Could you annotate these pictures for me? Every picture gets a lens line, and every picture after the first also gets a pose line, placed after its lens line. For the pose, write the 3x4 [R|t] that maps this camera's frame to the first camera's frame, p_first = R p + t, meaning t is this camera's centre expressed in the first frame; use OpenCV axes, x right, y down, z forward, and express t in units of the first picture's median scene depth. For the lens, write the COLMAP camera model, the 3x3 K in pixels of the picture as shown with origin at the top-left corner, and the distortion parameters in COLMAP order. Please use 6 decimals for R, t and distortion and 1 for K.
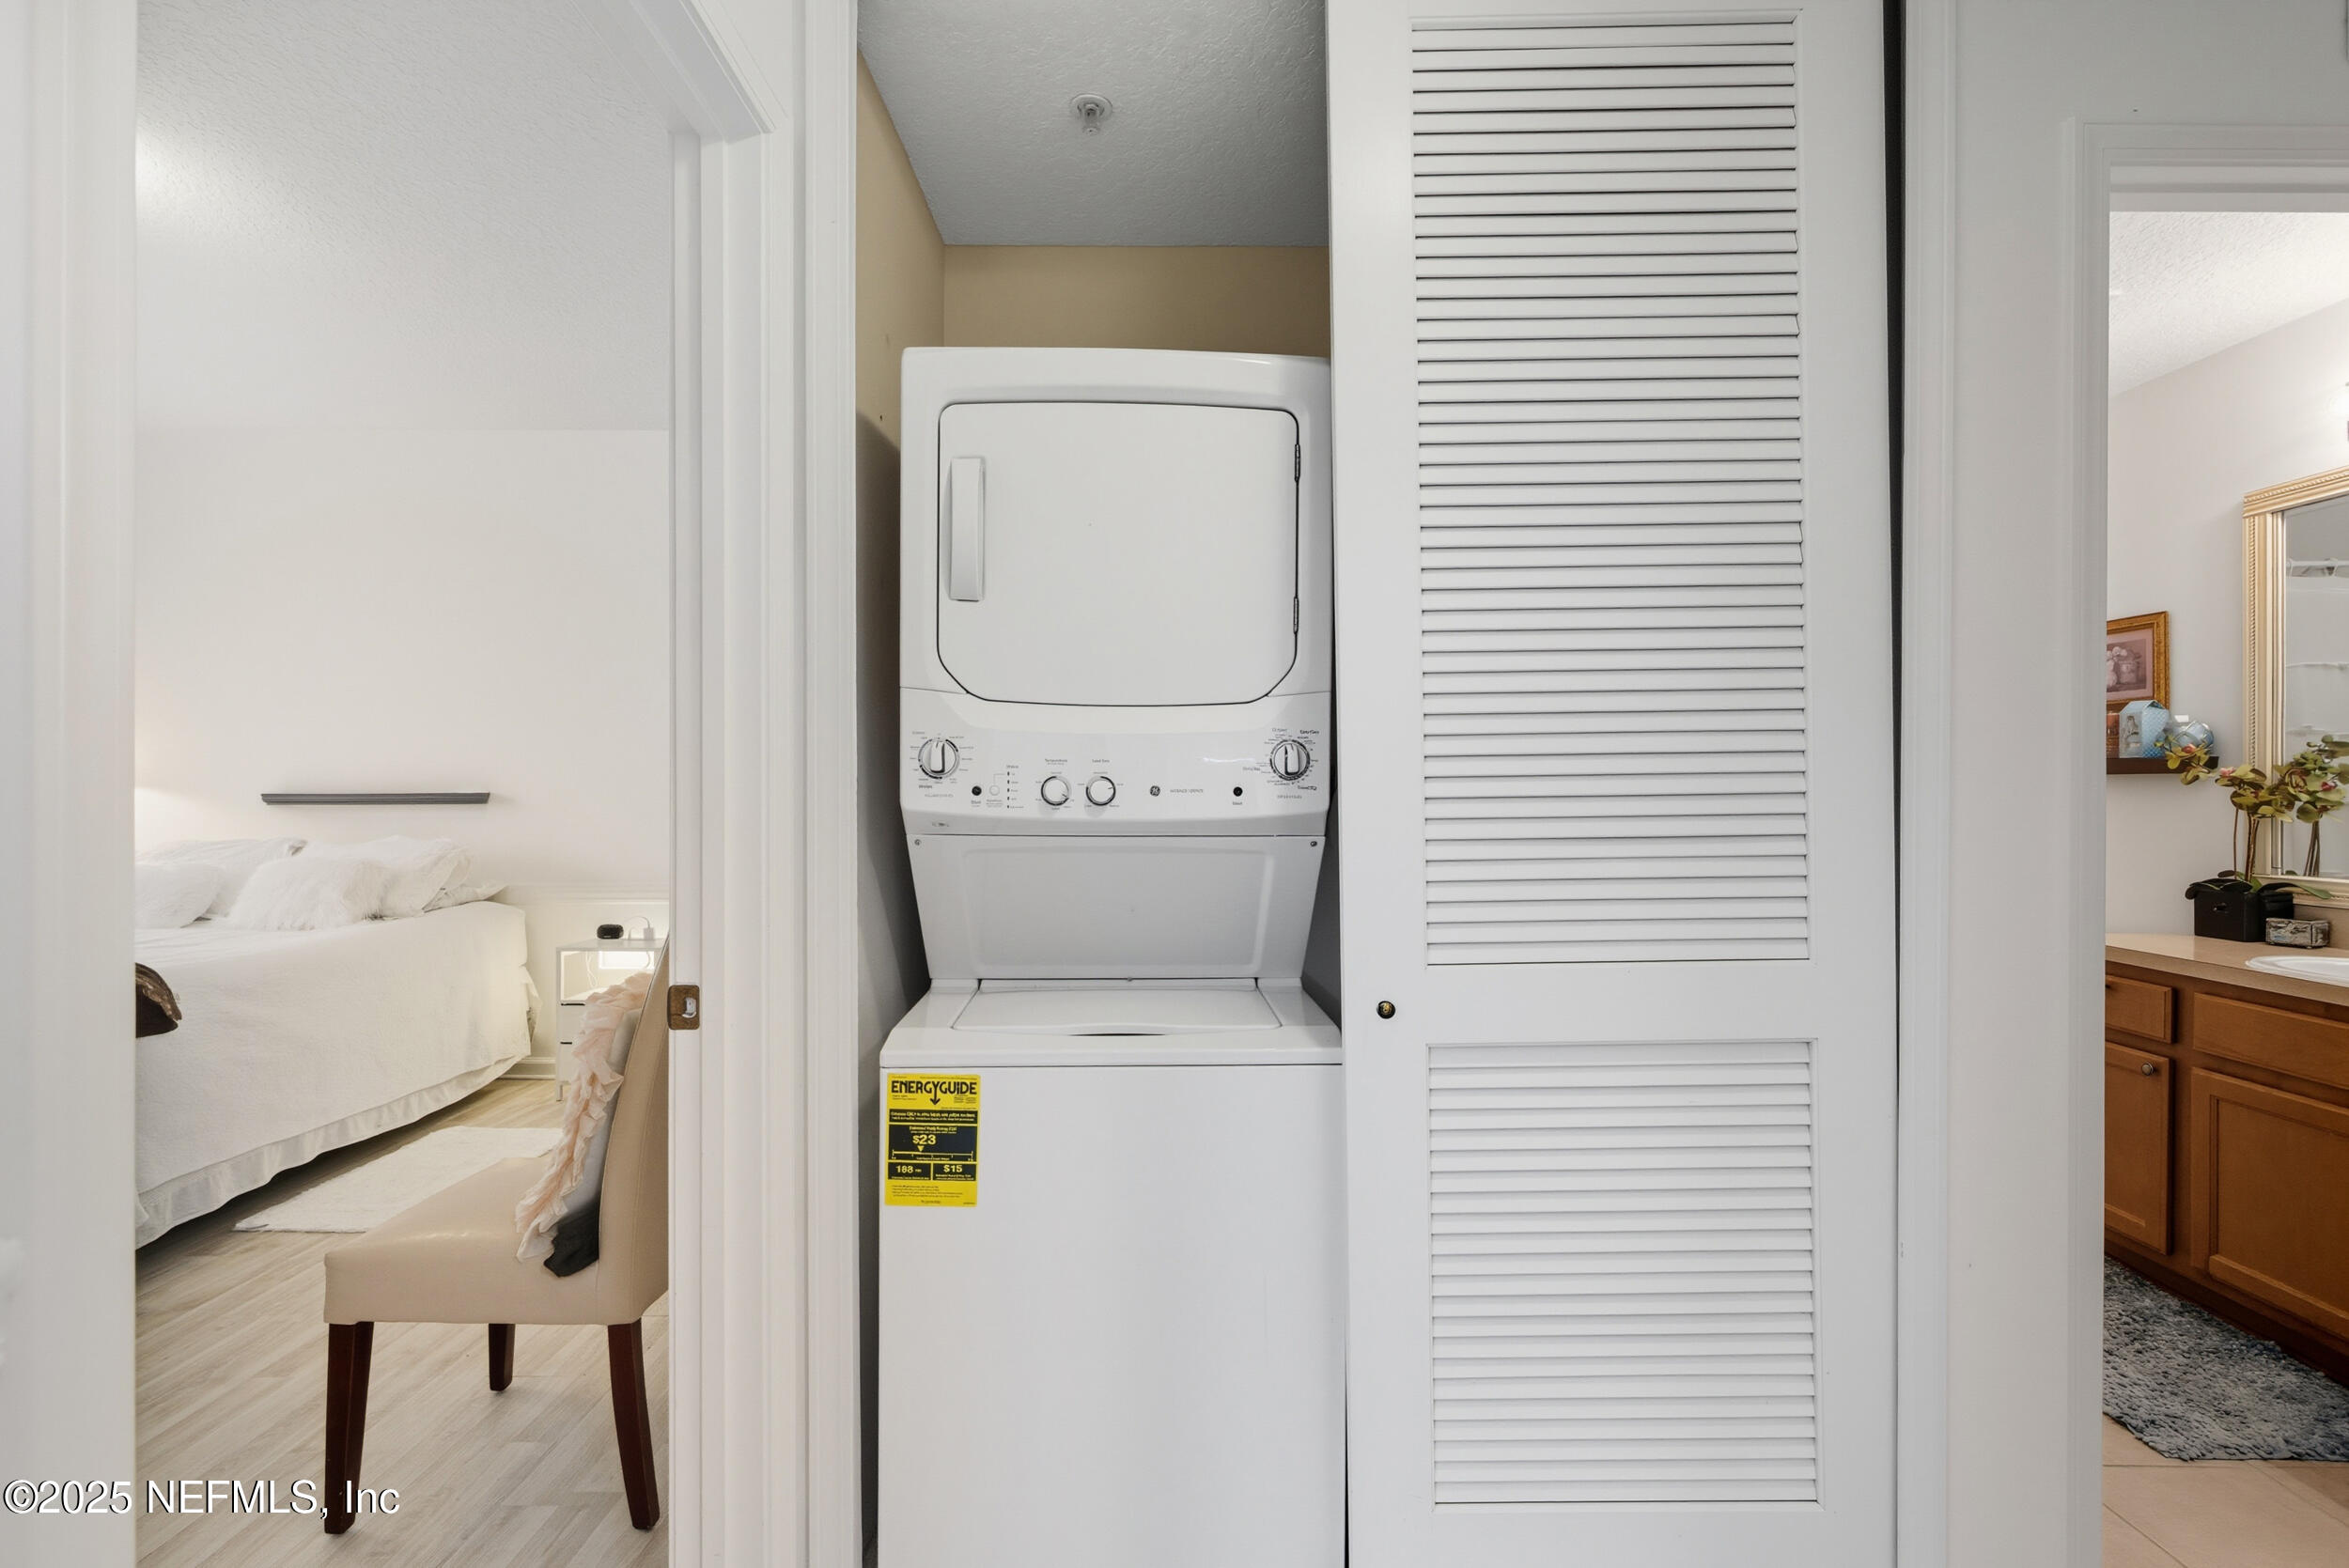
lens RADIAL K [[1067.3, 0, 1174.6], [0, 1067.3, 789.6], [0, 0, 1]] dist [0.001321, 0.001085]
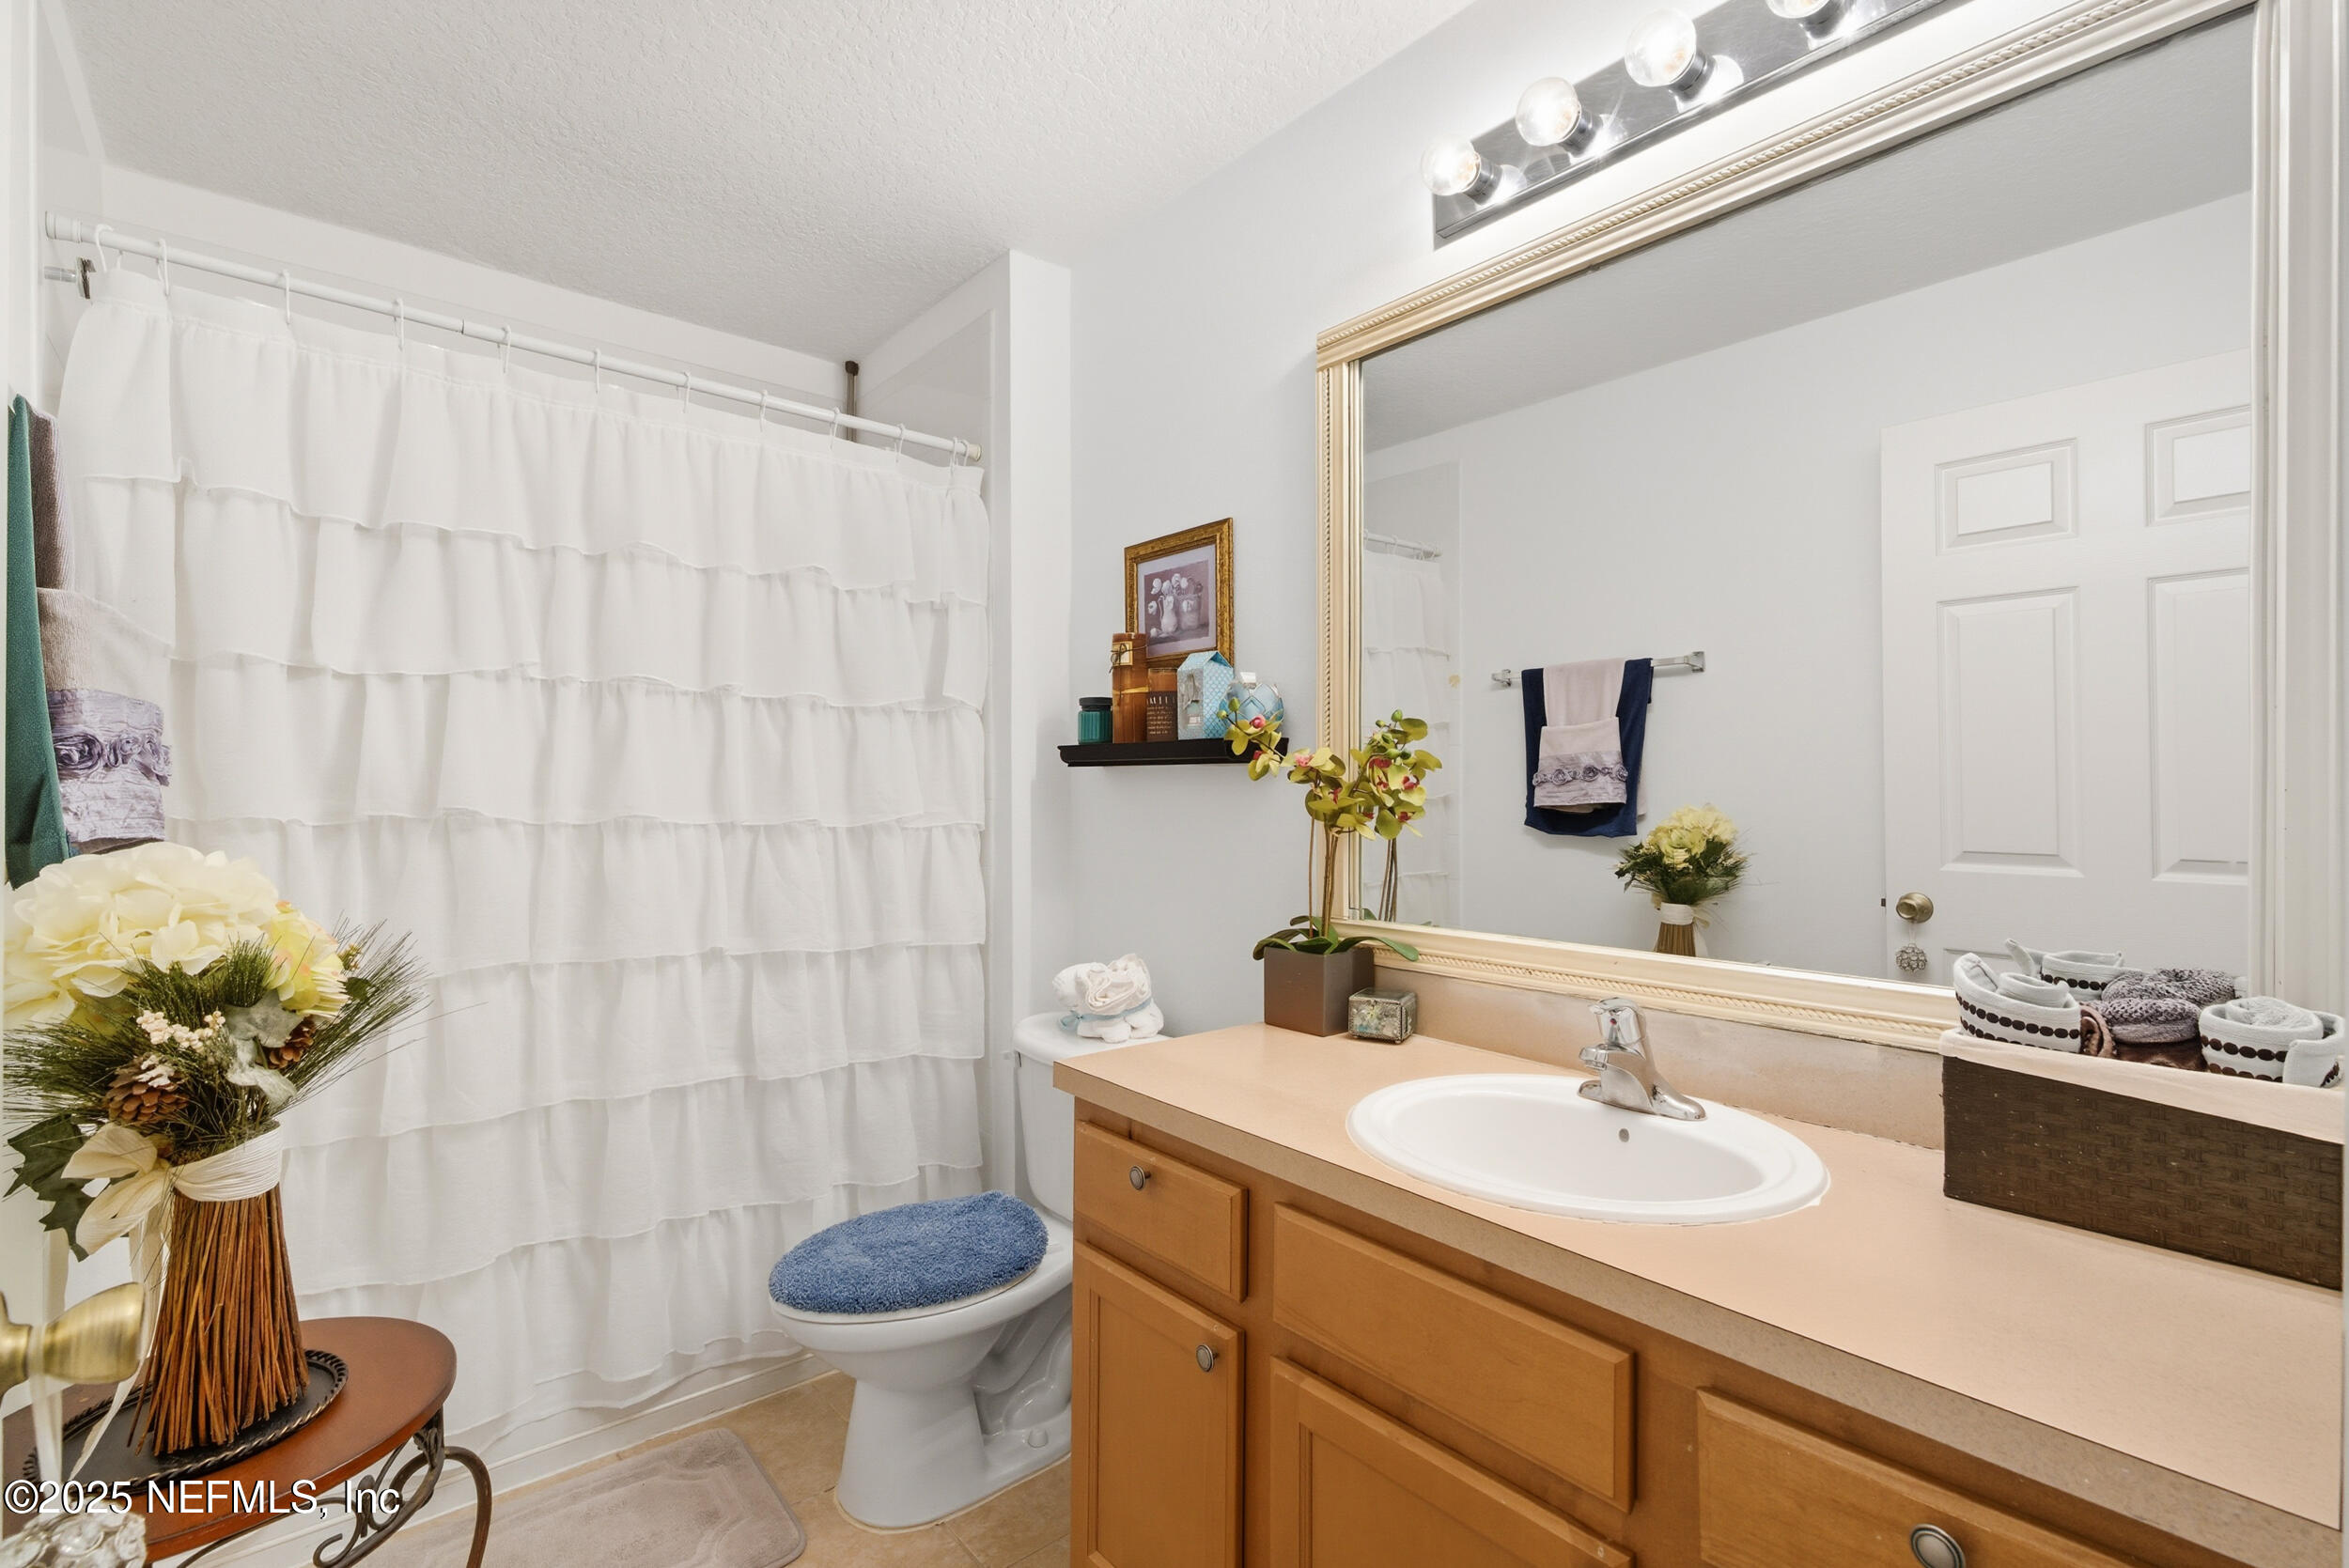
lens RADIAL K [[1067.3, 0, 1182.6], [0, 1067.3, 780.9], [0, 0, 1]] dist [0.001321, 0.001085]
pose [[0.762163, -0.002989, 0.647379, 0.529001], [0.002361, 0.999996, 0.001838, -0.005867], [-0.647381, 0.000127, 0.762166, 0.572211]]
